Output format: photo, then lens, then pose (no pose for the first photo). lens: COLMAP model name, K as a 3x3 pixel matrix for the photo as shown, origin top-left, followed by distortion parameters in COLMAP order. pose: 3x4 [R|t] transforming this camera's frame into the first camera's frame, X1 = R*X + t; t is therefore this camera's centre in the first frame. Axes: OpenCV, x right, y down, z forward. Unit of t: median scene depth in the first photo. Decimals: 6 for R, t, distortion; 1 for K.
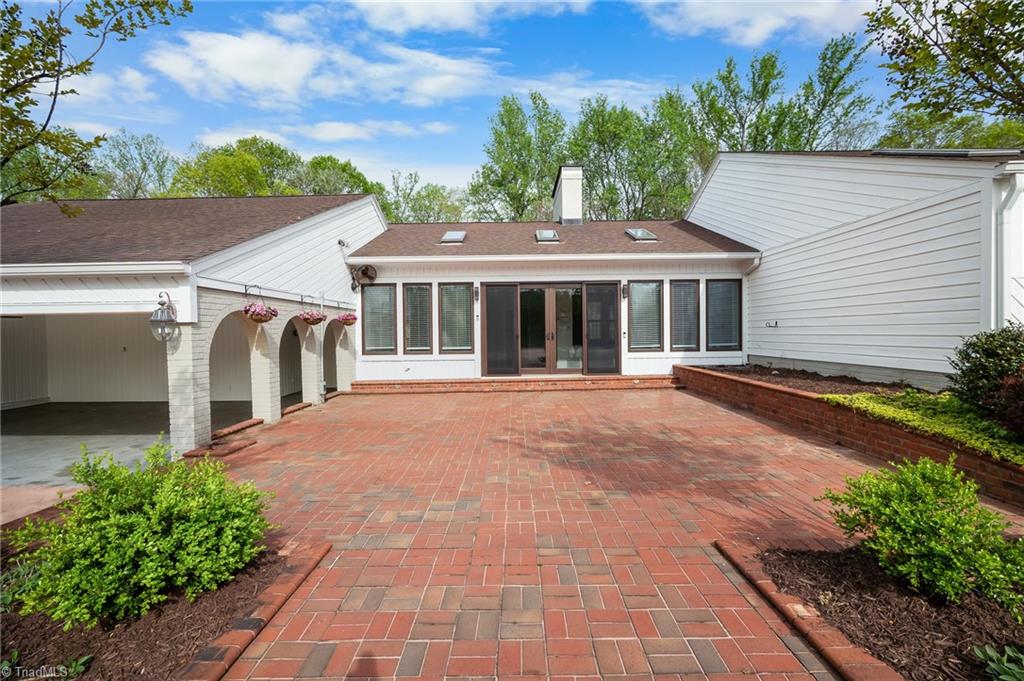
lens RADIAL K [[466.7, 0, 512.0], [0, 466.7, 340.5], [0, 0, 1]] dist [0.002811, 0.000349]
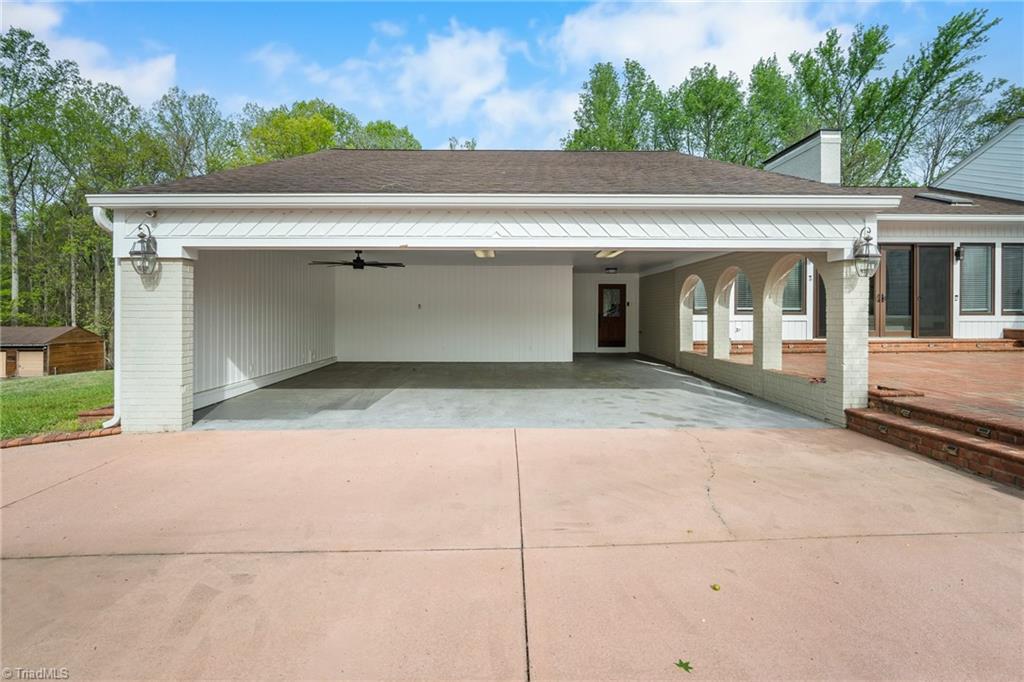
lens RADIAL K [[483.6, 0, 510.6], [0, 483.6, 324.9], [0, 0, 1]] dist [-0.004232, -0.000777]
pose [[0.999546, 0.012853, 0.027237, -0.734822], [-0.013067, 0.999885, 0.007678, 0.050098], [-0.027135, -0.008030, 0.999600, -0.000134]]
